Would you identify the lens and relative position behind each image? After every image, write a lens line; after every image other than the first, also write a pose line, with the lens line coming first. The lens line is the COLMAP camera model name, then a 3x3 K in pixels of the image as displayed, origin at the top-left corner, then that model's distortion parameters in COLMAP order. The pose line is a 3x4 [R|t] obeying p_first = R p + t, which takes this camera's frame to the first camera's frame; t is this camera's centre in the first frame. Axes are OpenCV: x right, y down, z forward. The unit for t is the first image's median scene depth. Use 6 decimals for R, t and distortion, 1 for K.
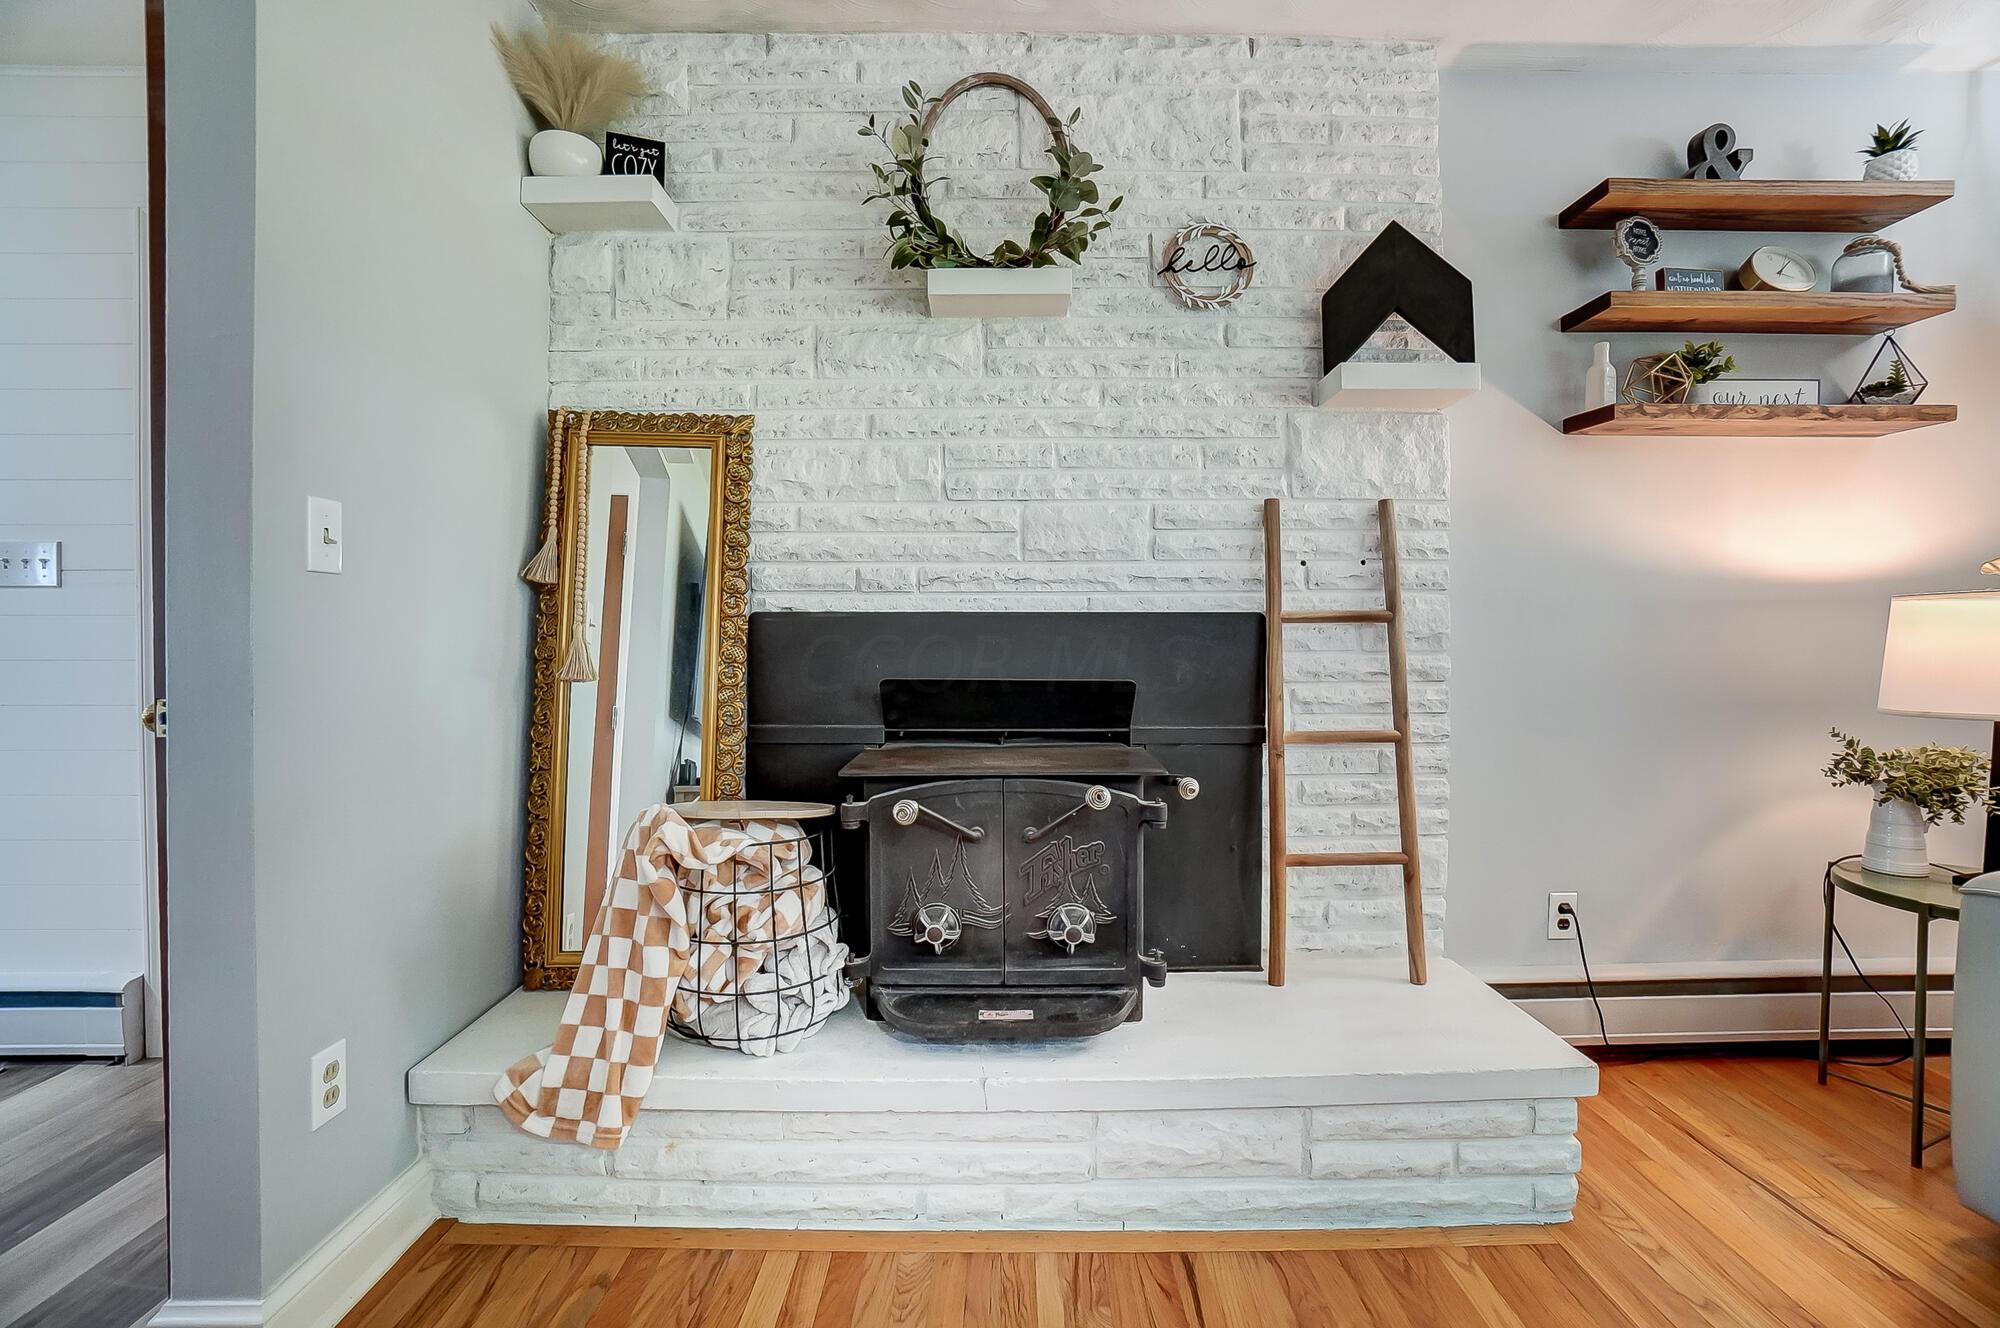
lens RADIAL K [[876.5, 0, 1006.9], [0, 876.5, 653.3], [0, 0, 1]] dist [-0.075588, 0.031390]
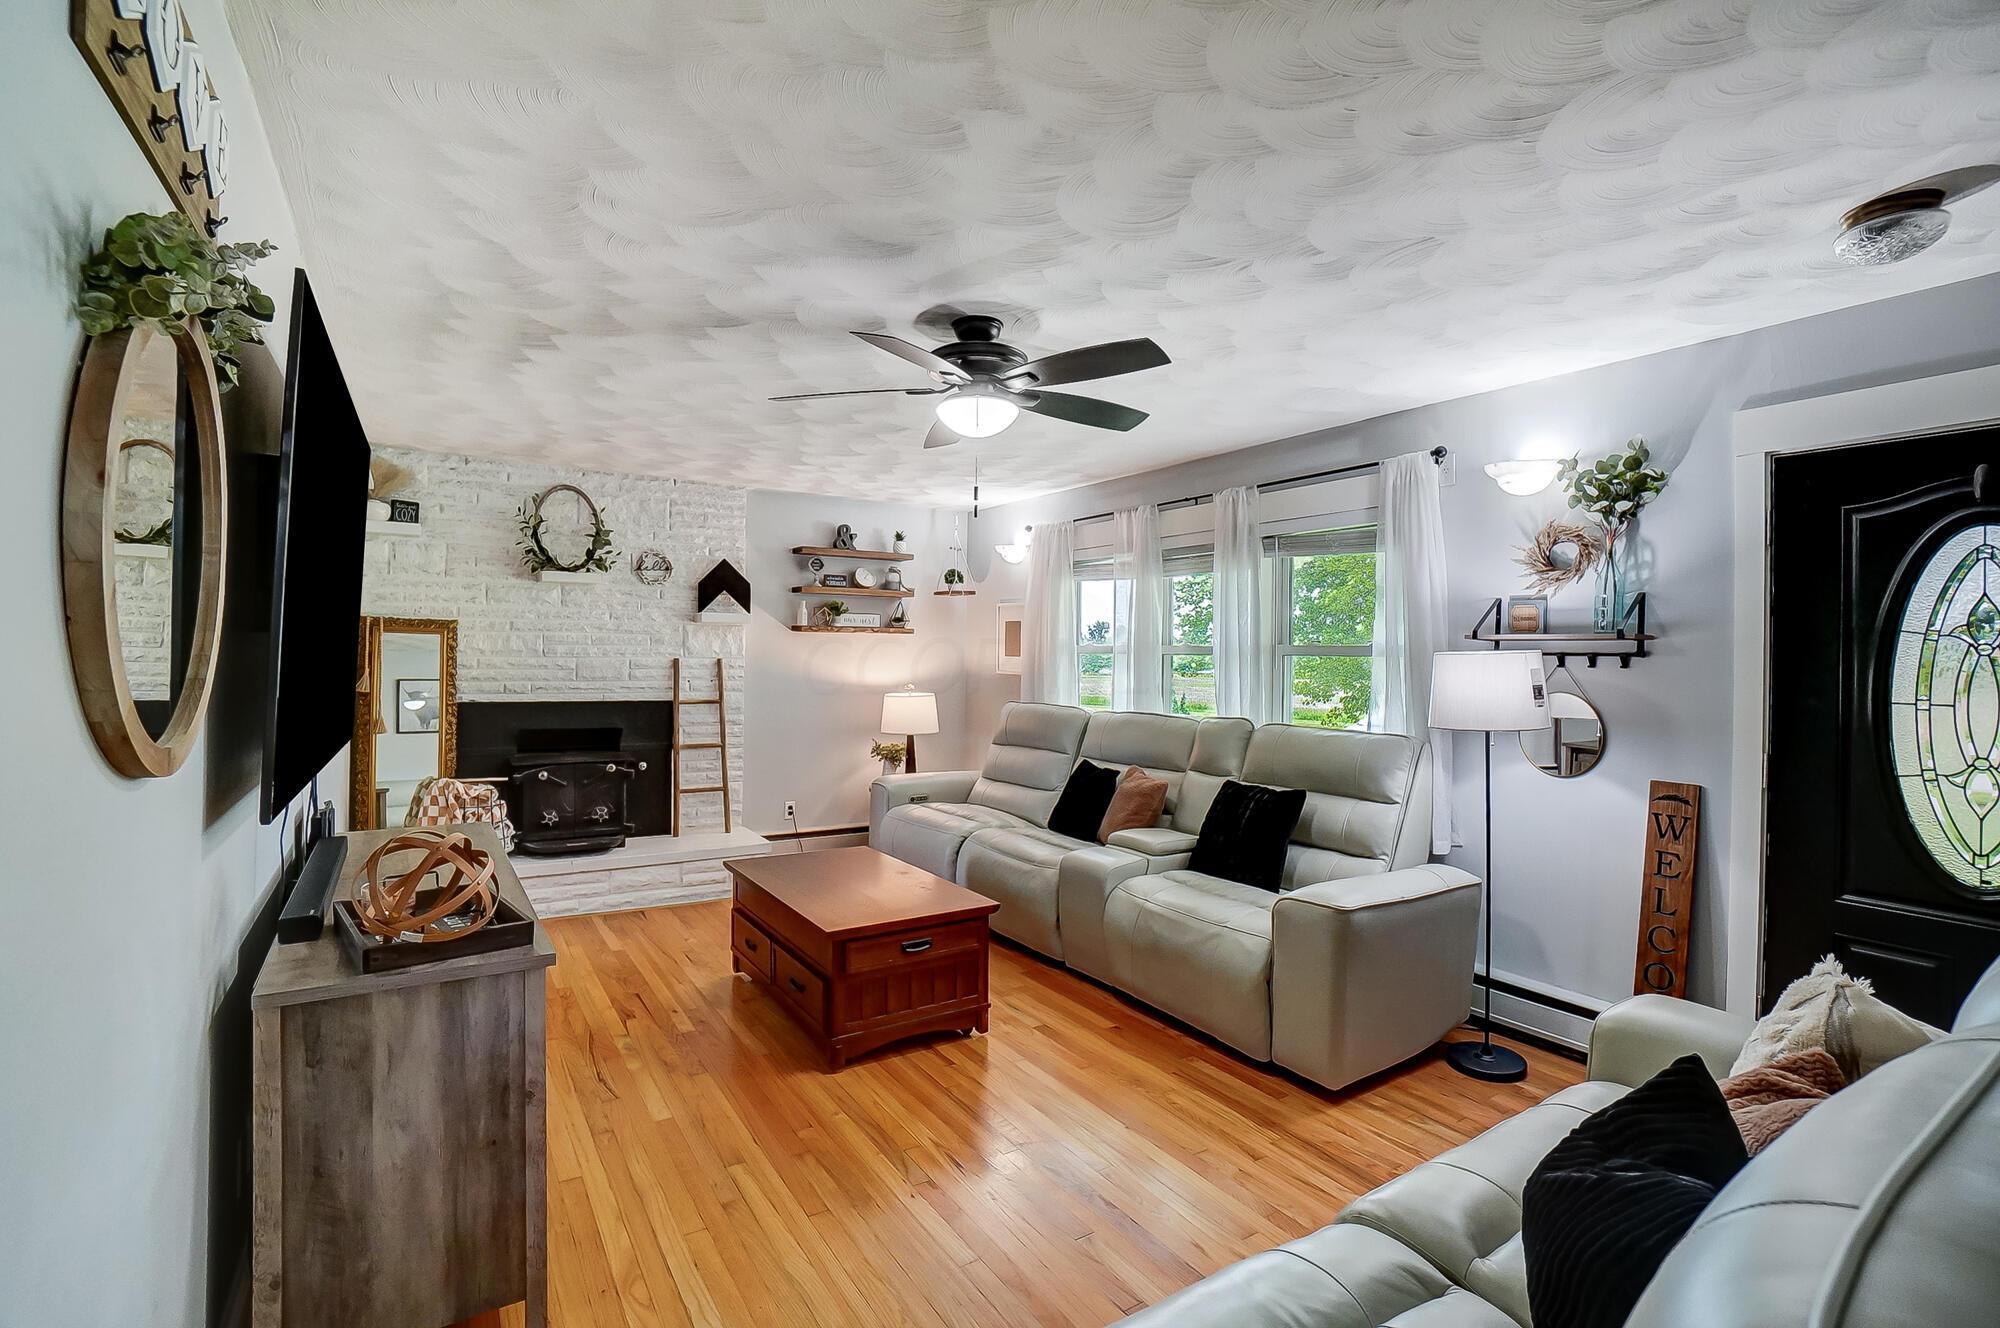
lens RADIAL K [[893.5, 0, 977.8], [0, 893.5, 651.1], [0, 0, 1]] dist [-0.045087, 0.000175]
pose [[0.853252, 0.017349, 0.521211, -0.334516], [-0.008336, 0.999773, -0.019631, -0.153556], [-0.521433, 0.012406, 0.853202, -1.839391]]
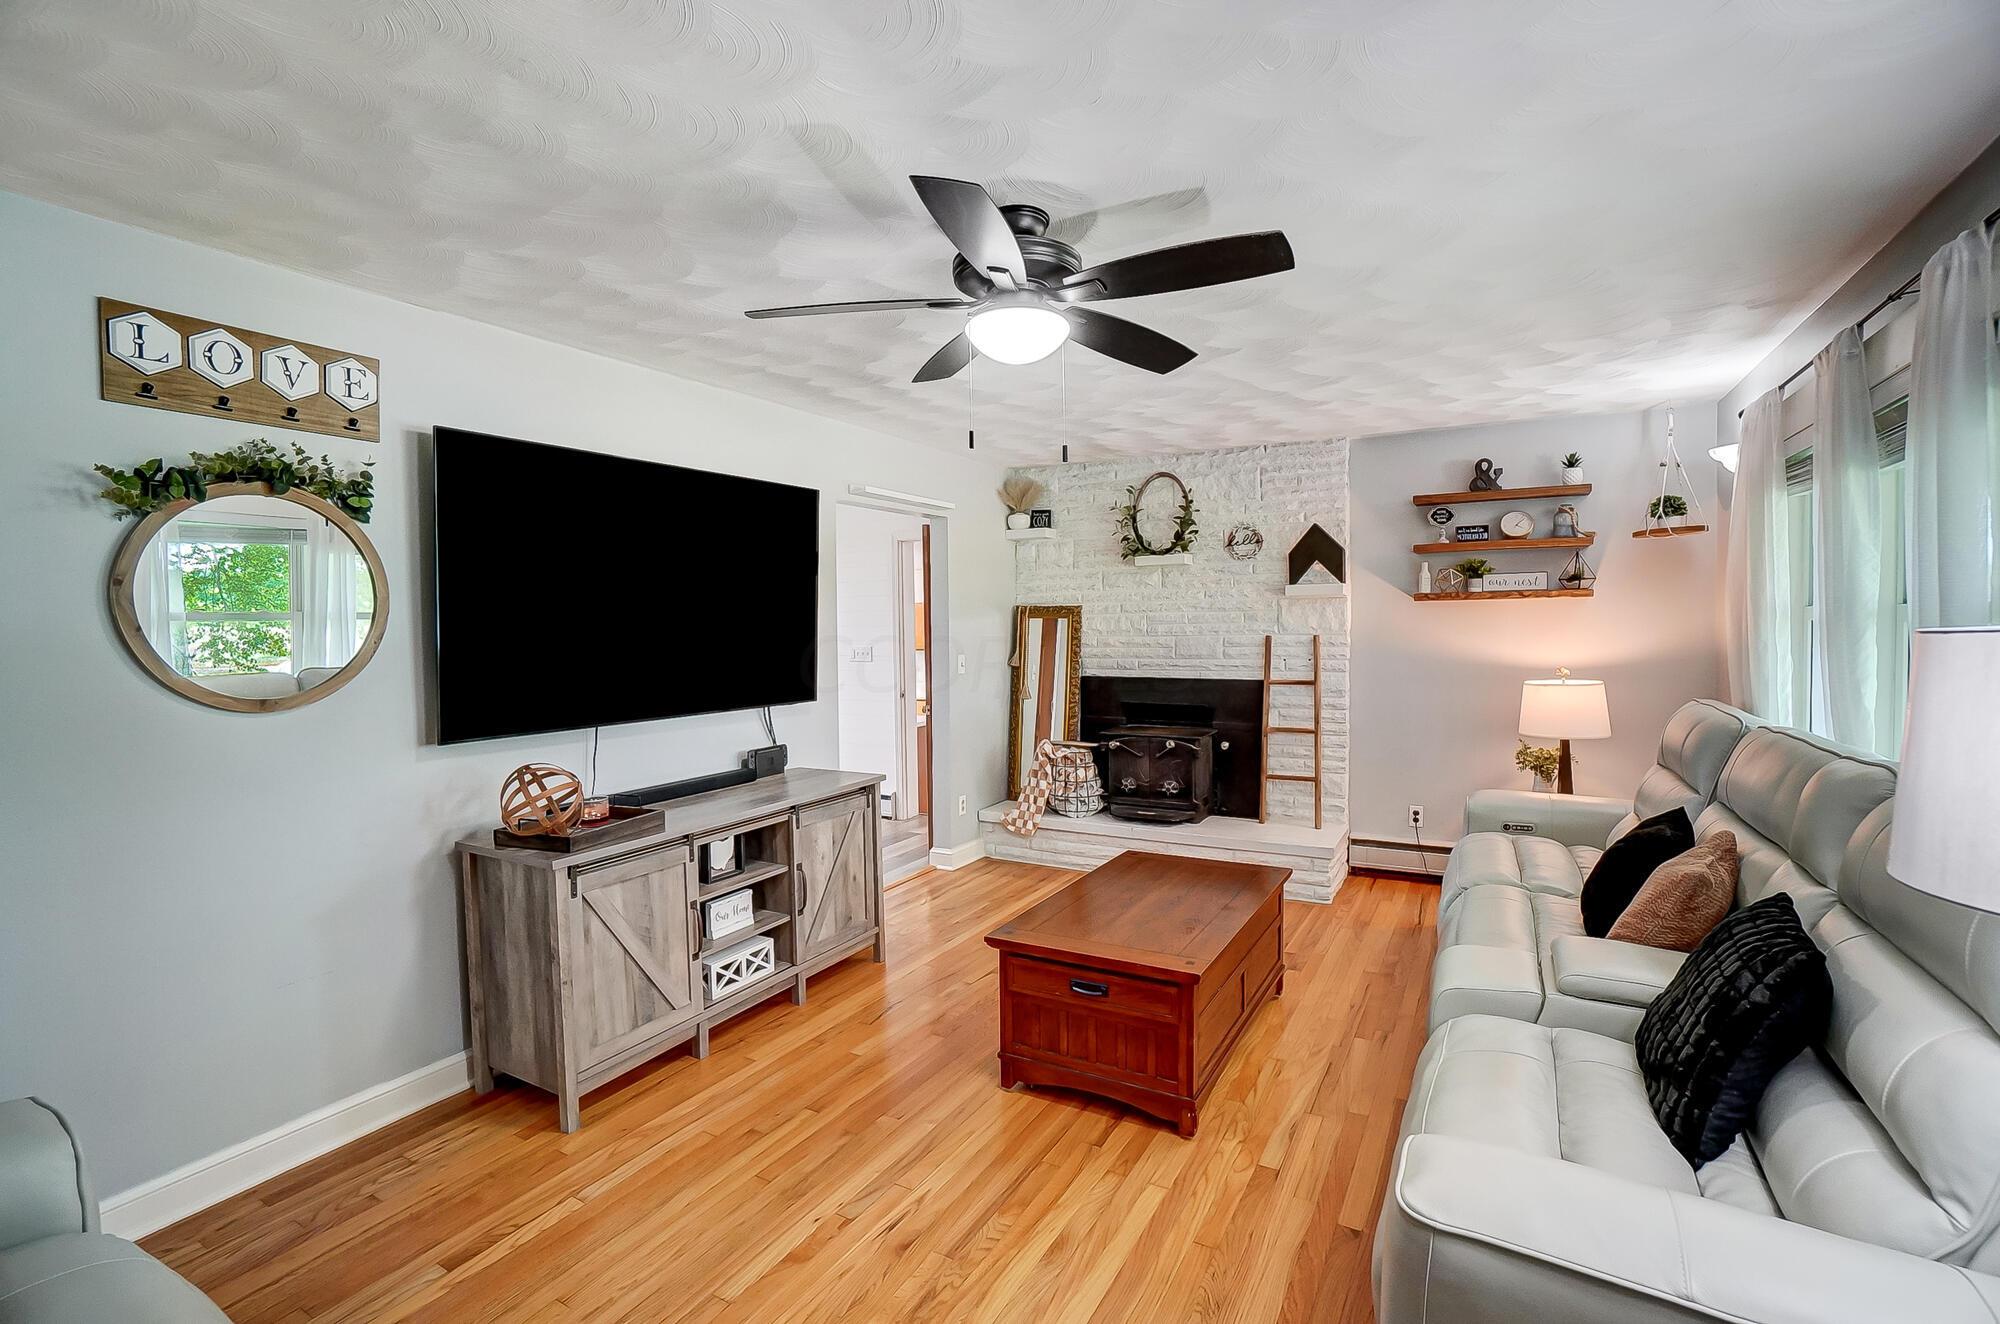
lens RADIAL K [[876.5, 0, 1006.9], [0, 876.5, 651.3], [0, 0, 1]] dist [-0.075588, 0.031390]
pose [[0.870384, 0.007574, -0.492315, 0.895899], [0.001390, 0.999840, 0.017840, -0.178025], [0.492372, -0.016212, 0.870234, -1.592371]]
